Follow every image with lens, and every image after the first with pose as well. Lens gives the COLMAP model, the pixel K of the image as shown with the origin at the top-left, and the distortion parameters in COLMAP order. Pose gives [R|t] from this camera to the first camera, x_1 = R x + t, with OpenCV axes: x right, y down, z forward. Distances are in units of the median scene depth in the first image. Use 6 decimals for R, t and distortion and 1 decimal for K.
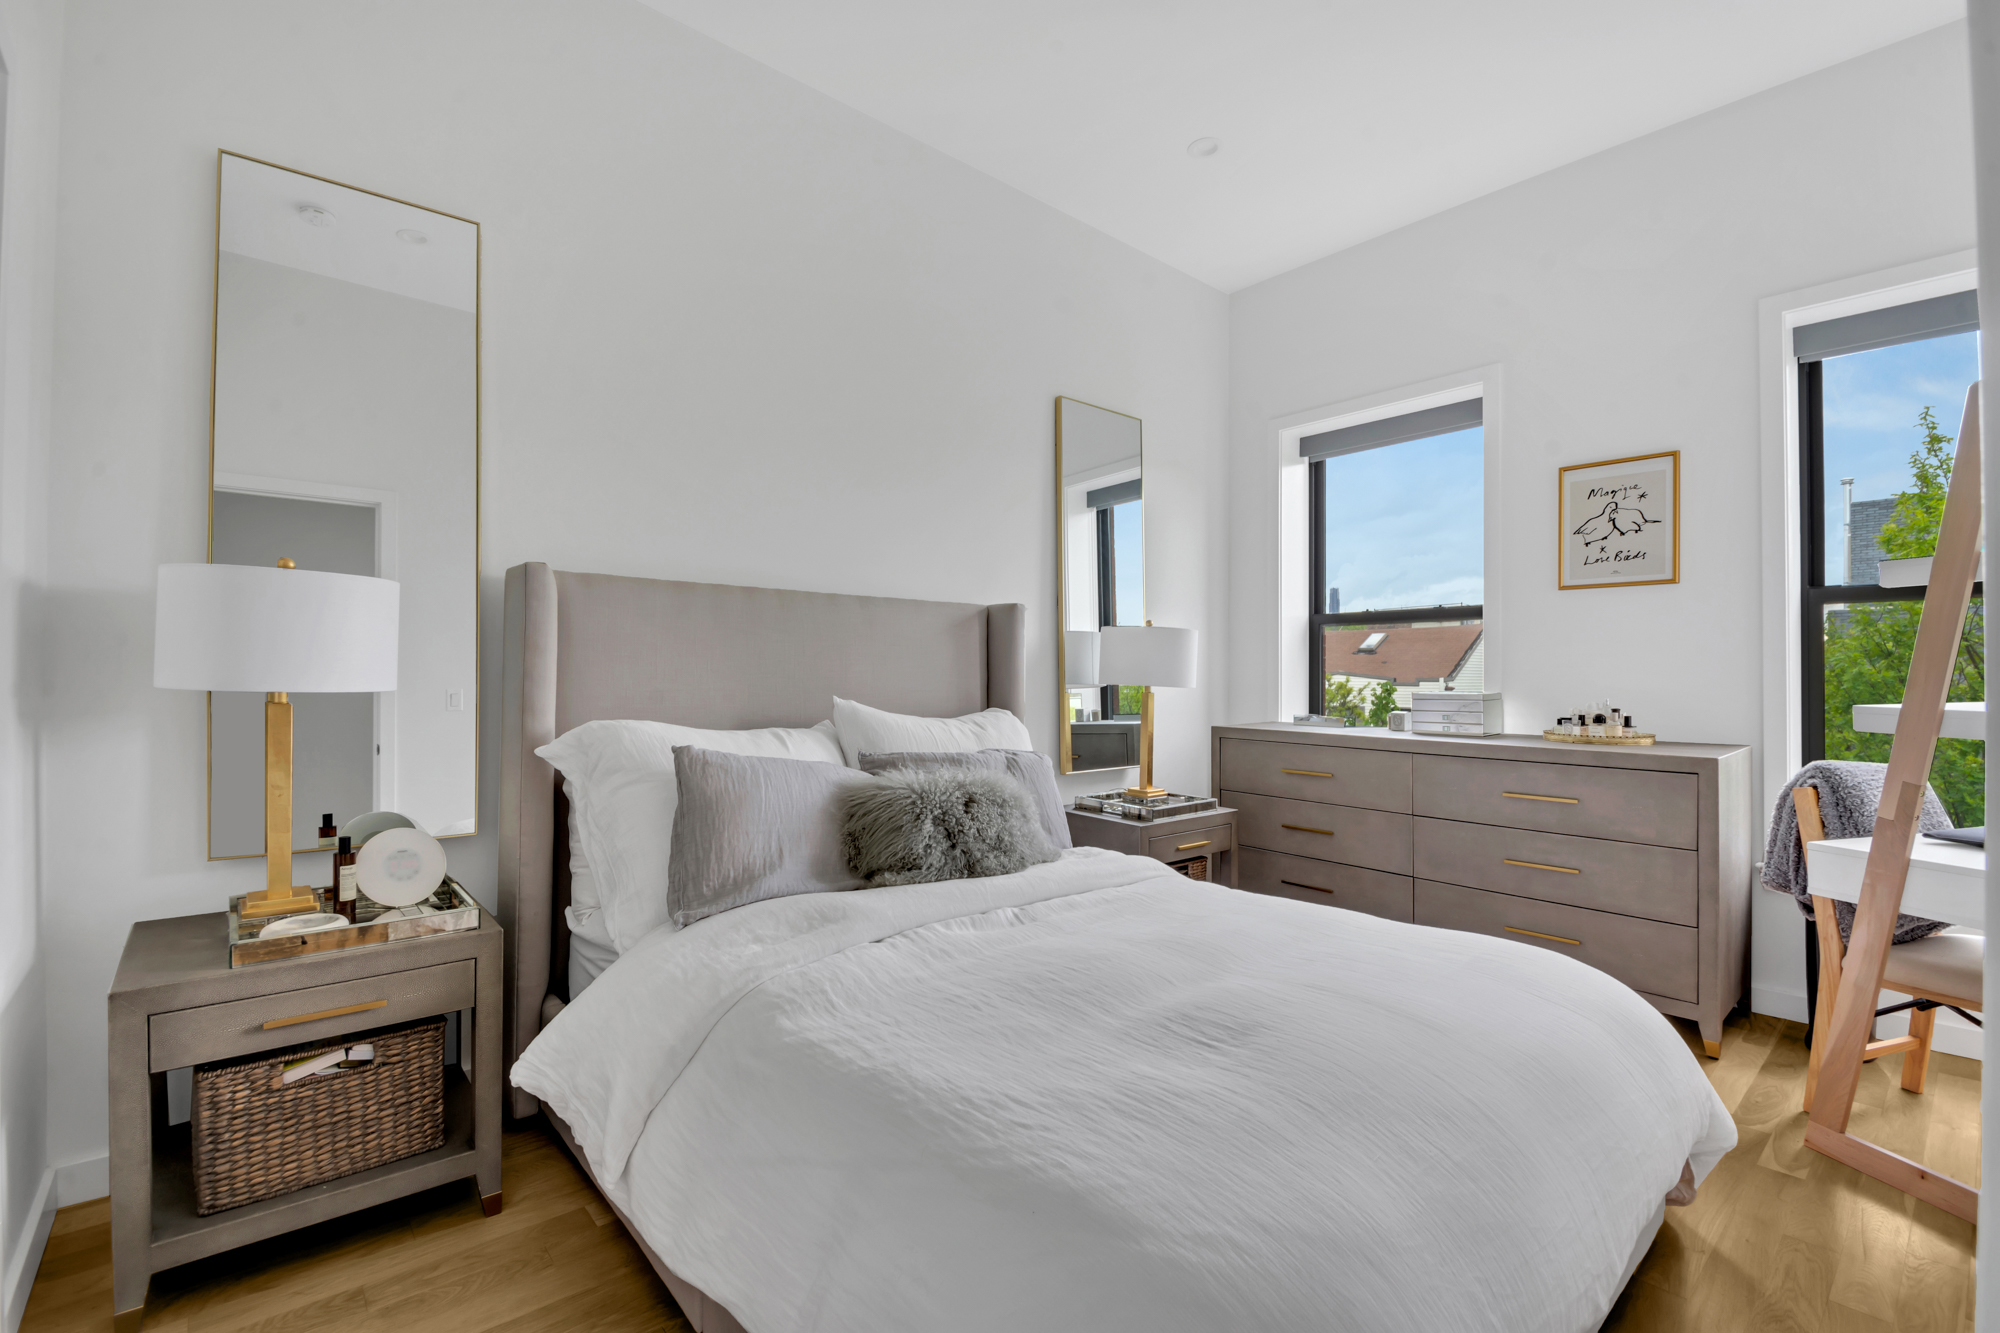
lens RADIAL K [[886.9, 0, 1001.1], [0, 886.9, 670.7], [0, 0, 1]] dist [0.008035, -0.011141]
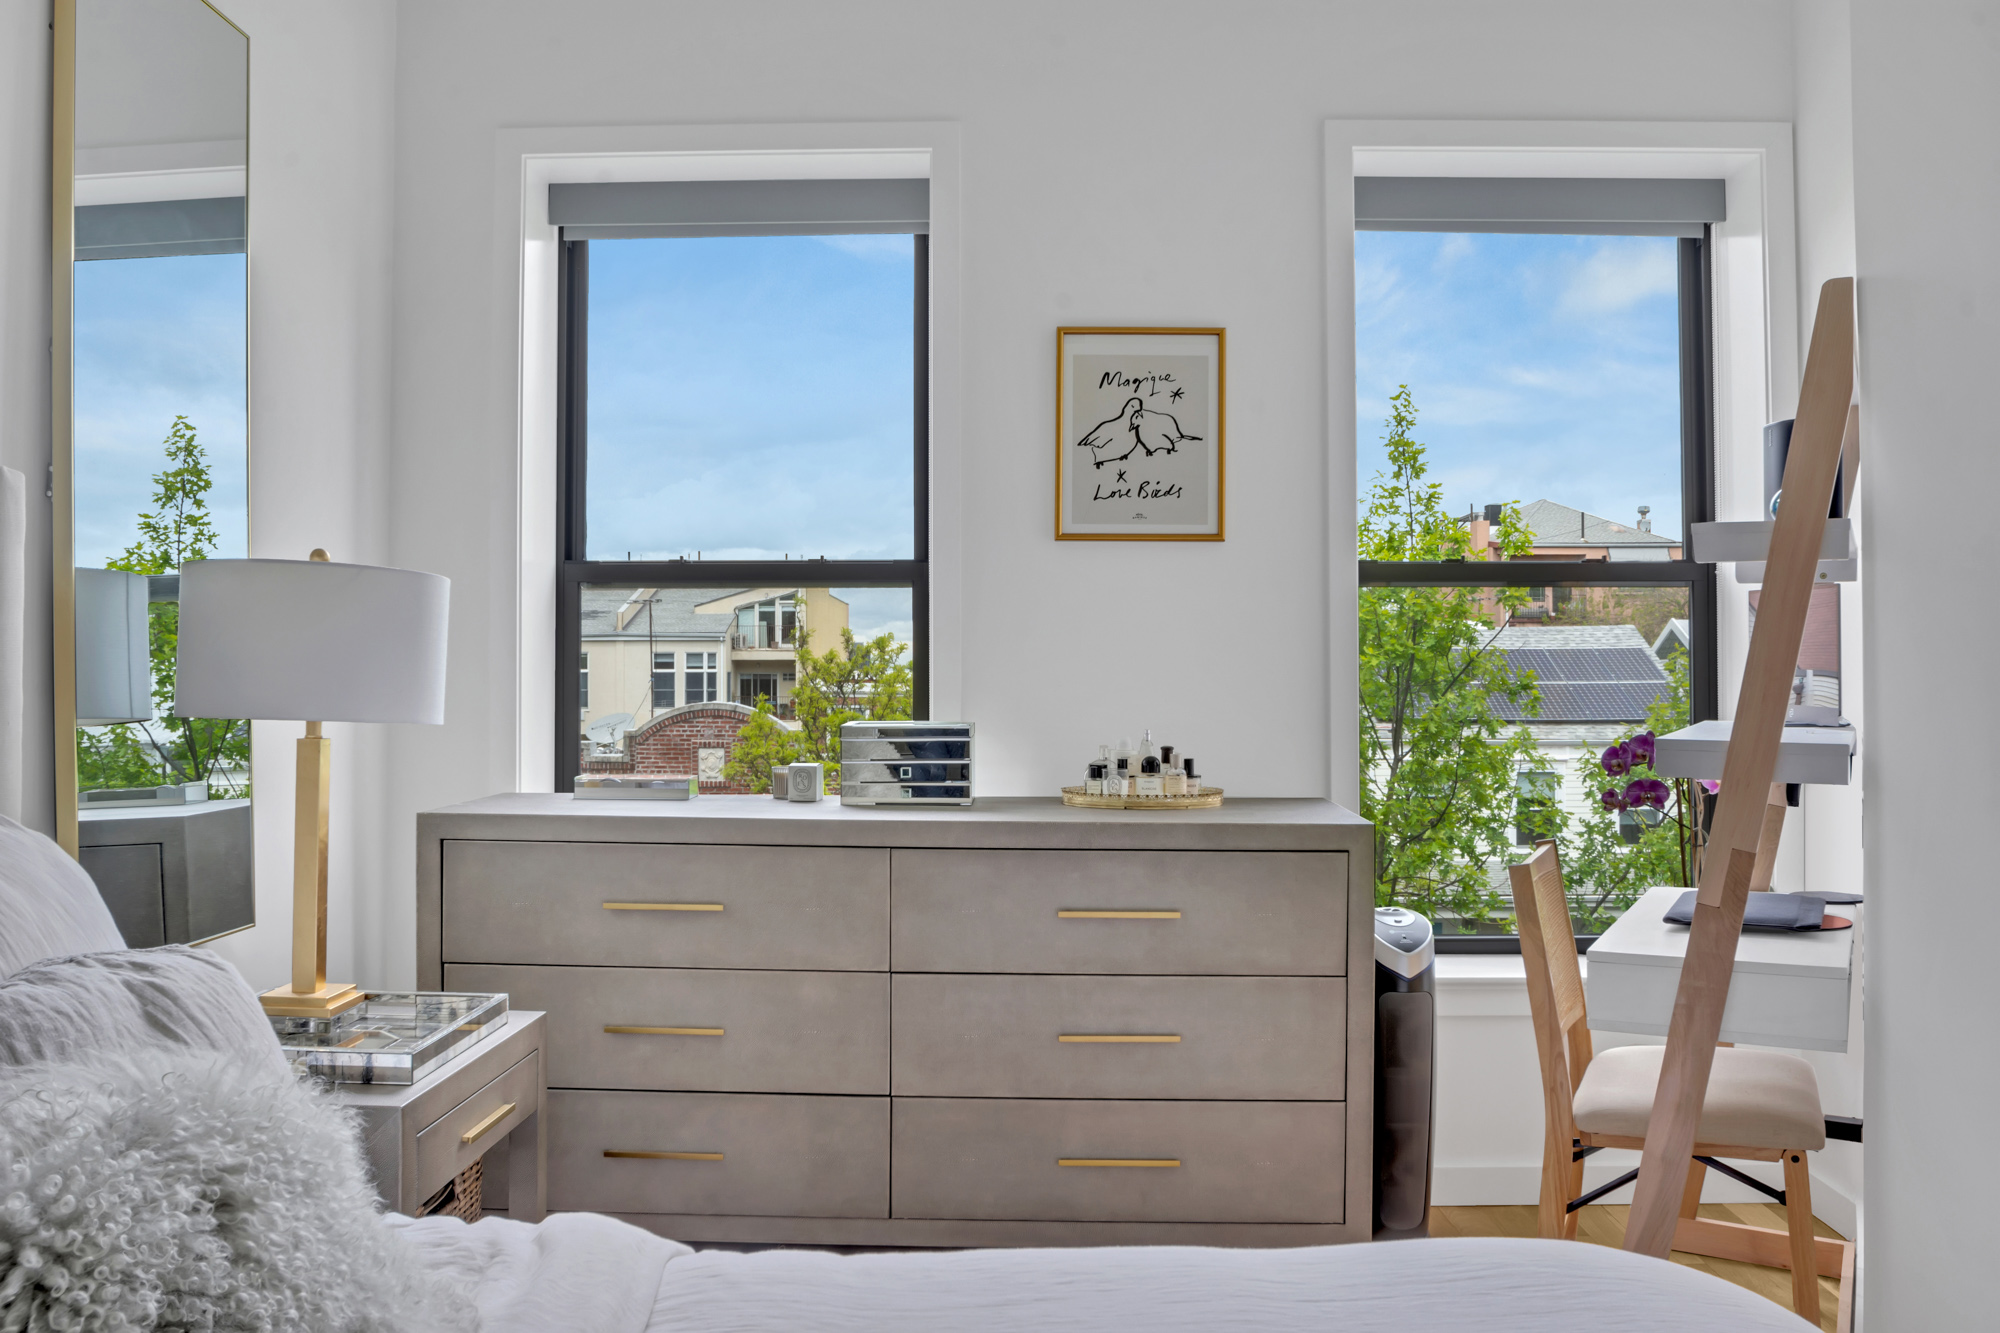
lens RADIAL K [[1556.3, 0, 999.8], [0, 1556.3, 667.5], [0, 0, 1]] dist [-0.046712, 0.000497]
pose [[0.674095, 0.008519, 0.738596, -0.138278], [-0.003493, 0.999959, -0.008346, -0.000825], [-0.738636, 0.003046, 0.674097, 0.369857]]
